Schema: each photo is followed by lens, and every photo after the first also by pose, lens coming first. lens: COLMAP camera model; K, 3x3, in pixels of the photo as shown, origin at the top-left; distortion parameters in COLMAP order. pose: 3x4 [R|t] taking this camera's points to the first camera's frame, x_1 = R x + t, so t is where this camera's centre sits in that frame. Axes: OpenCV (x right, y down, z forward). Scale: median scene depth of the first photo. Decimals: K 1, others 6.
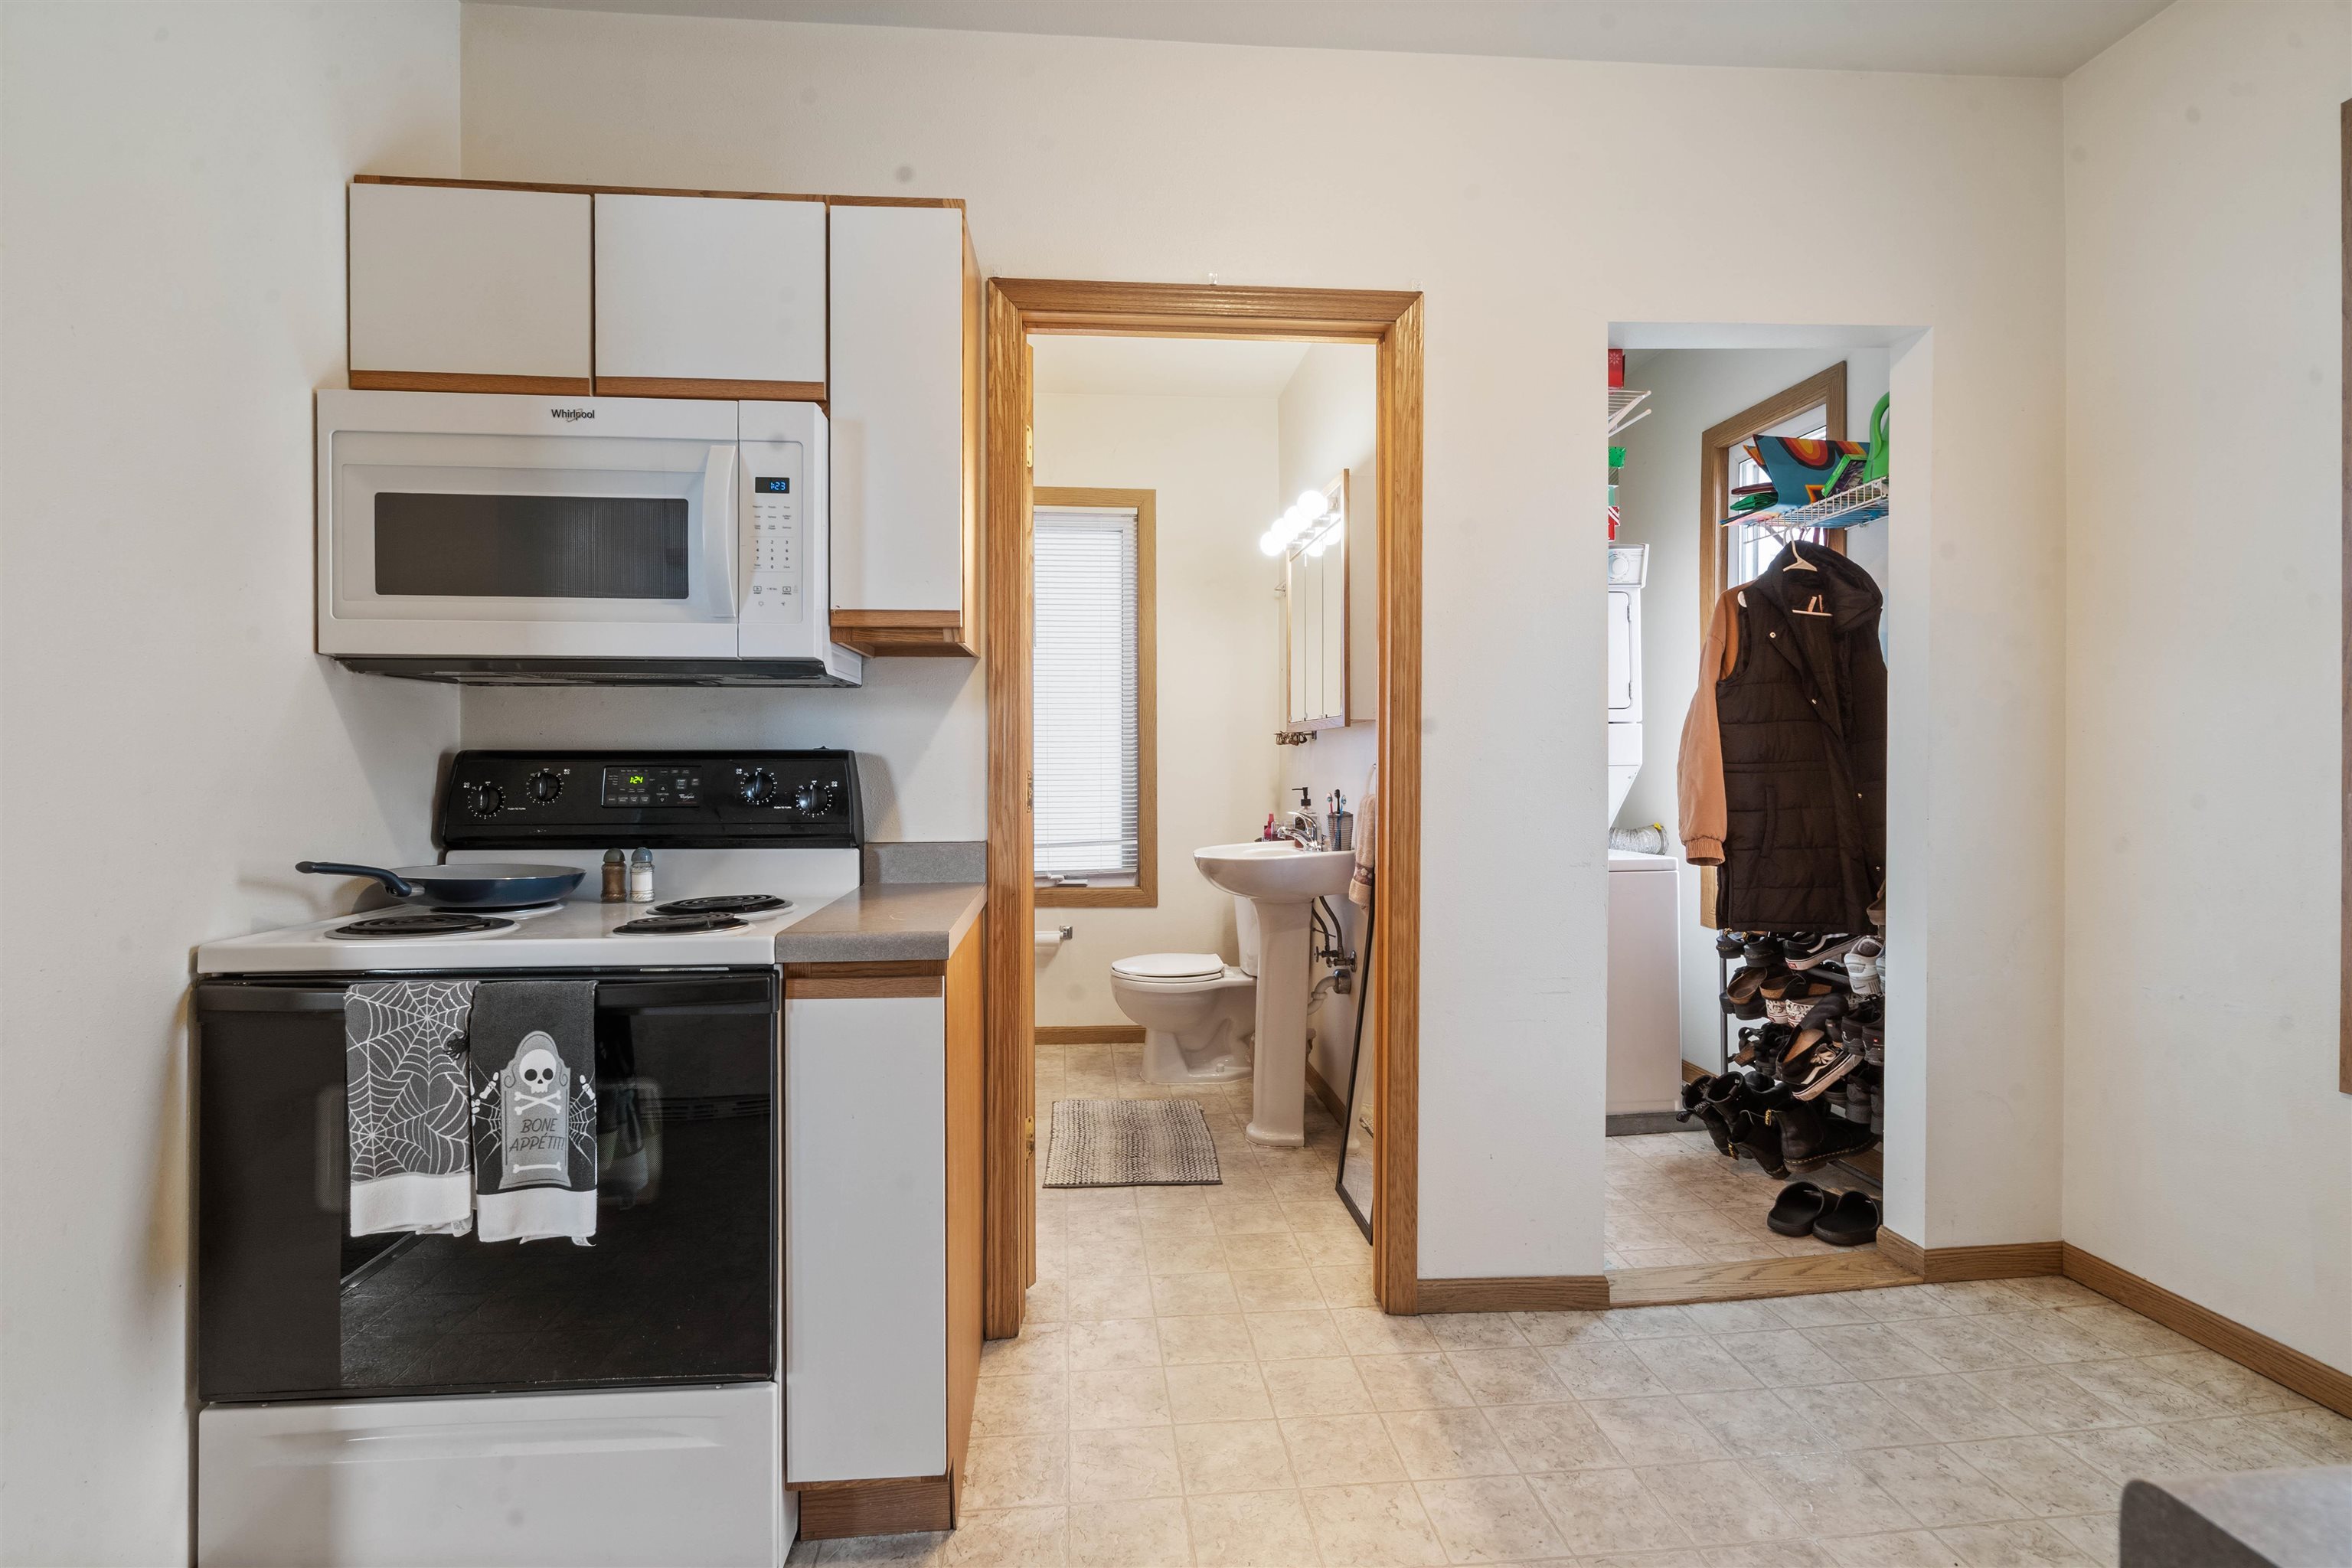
lens RADIAL K [[1084.1, 0, 1164.4], [0, 1084.1, 771.7], [0, 0, 1]] dist [0.003856, 0.002634]
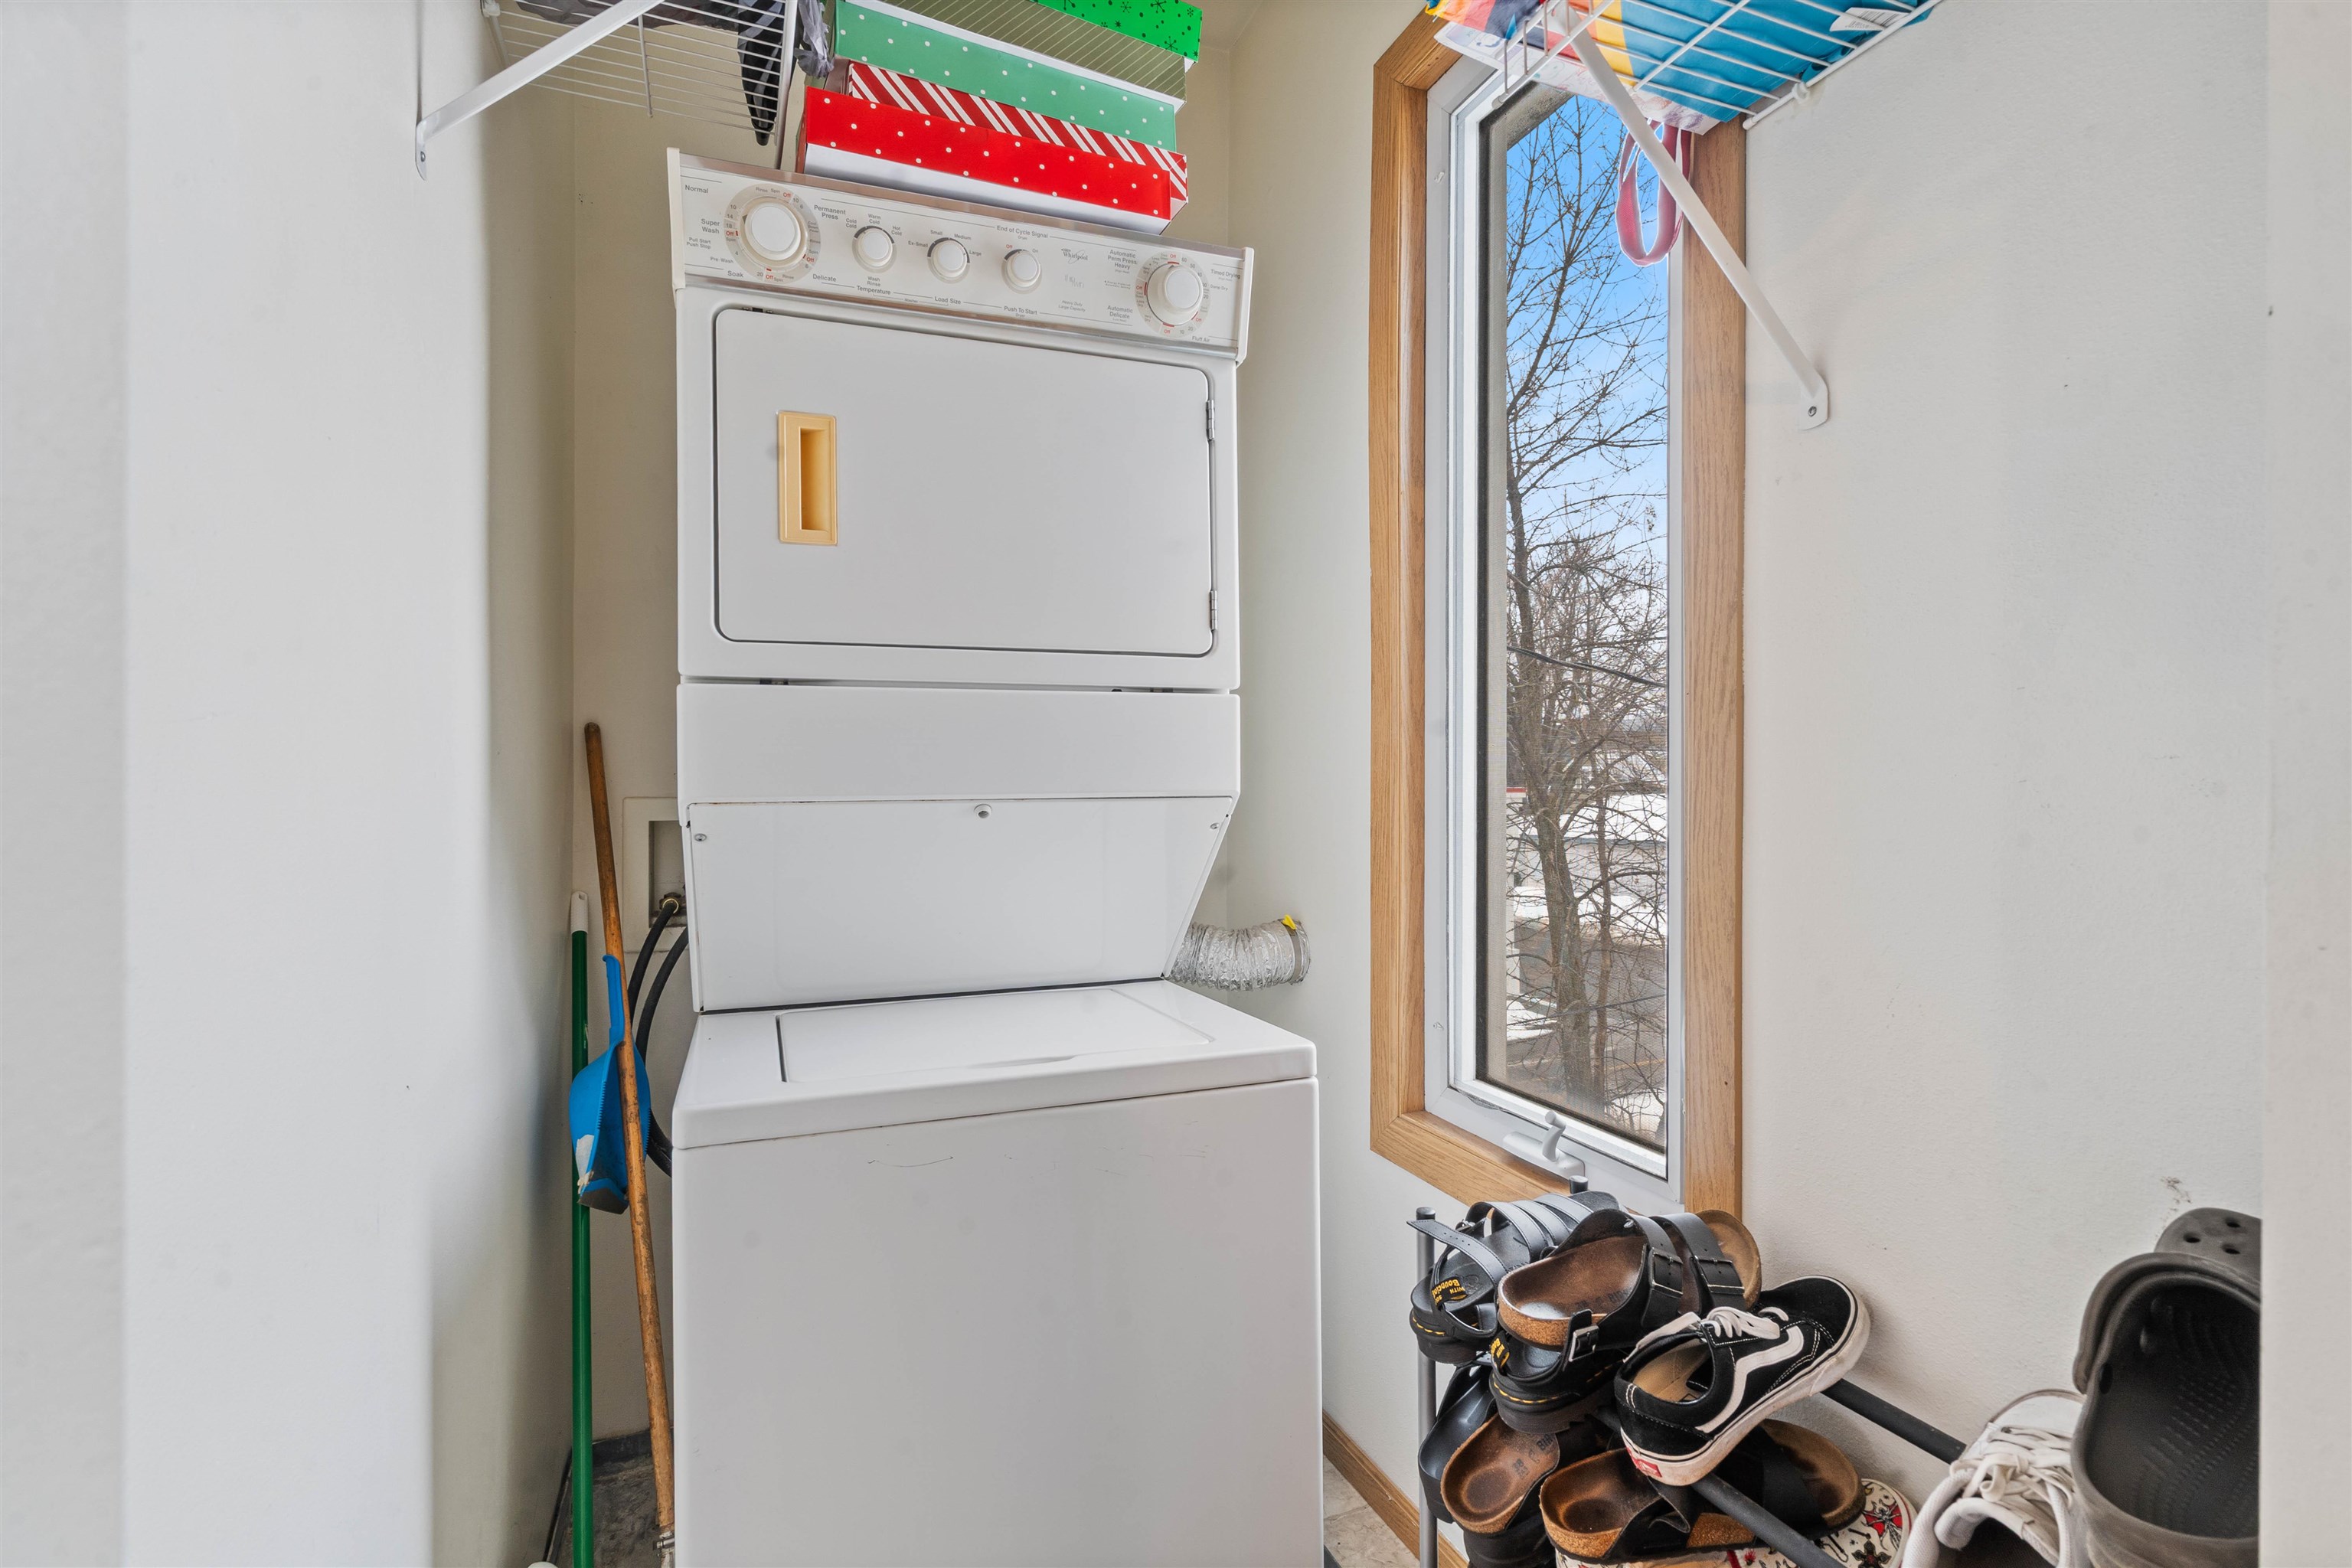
lens RADIAL K [[1084.1, 0, 1177.0], [0, 1084.1, 791.2], [0, 0, 1]] dist [0.003856, 0.002634]
pose [[0.960733, 0.000407, 0.277474, 0.324969], [0.000435, 0.999995, -0.002972, -0.007330], [-0.277474, 0.002976, 0.960729, 0.656648]]
